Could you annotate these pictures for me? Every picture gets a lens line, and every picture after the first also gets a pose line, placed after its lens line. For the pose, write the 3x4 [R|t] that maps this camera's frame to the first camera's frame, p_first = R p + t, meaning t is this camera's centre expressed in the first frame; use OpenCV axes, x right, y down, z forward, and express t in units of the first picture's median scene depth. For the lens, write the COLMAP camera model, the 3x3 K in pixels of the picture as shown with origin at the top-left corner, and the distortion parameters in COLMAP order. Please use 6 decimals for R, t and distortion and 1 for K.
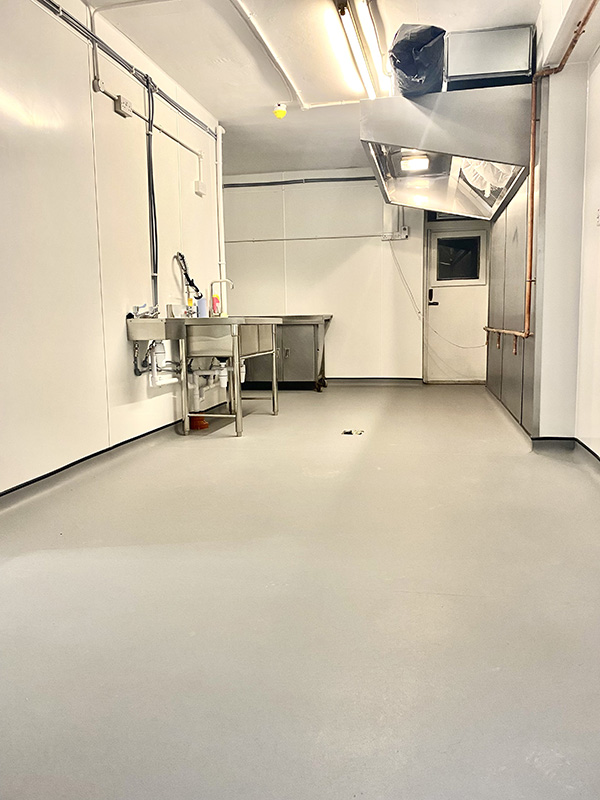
lens RADIAL K [[613.8, 0, 301.3], [0, 613.8, 402.6], [0, 0, 1]] dist [0.005100, -0.006751]
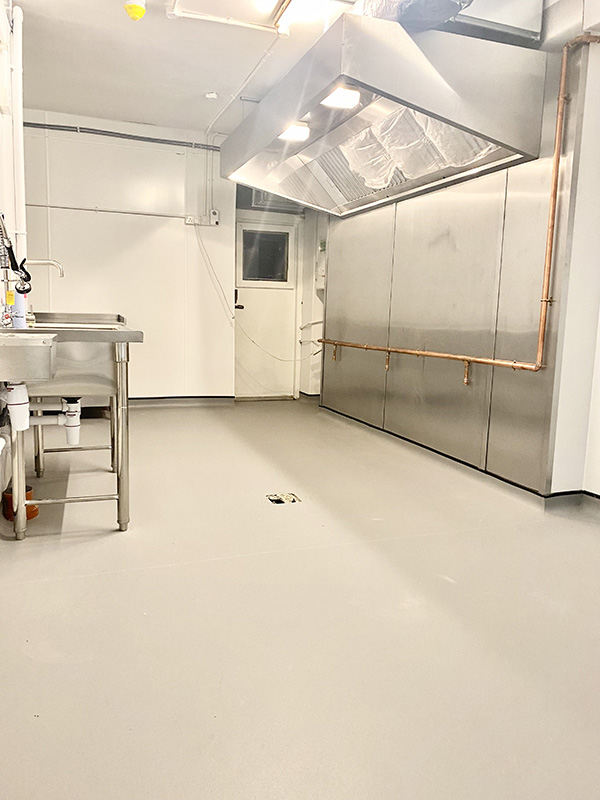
lens RADIAL K [[613.8, 0, 299.7], [0, 613.8, 394.5], [0, 0, 1]] dist [0.005100, -0.006751]
pose [[0.851606, -0.030871, 0.523272, -0.166734], [0.030527, 0.999491, 0.009284, -0.048626], [-0.523292, 0.008068, 0.852115, 0.255601]]
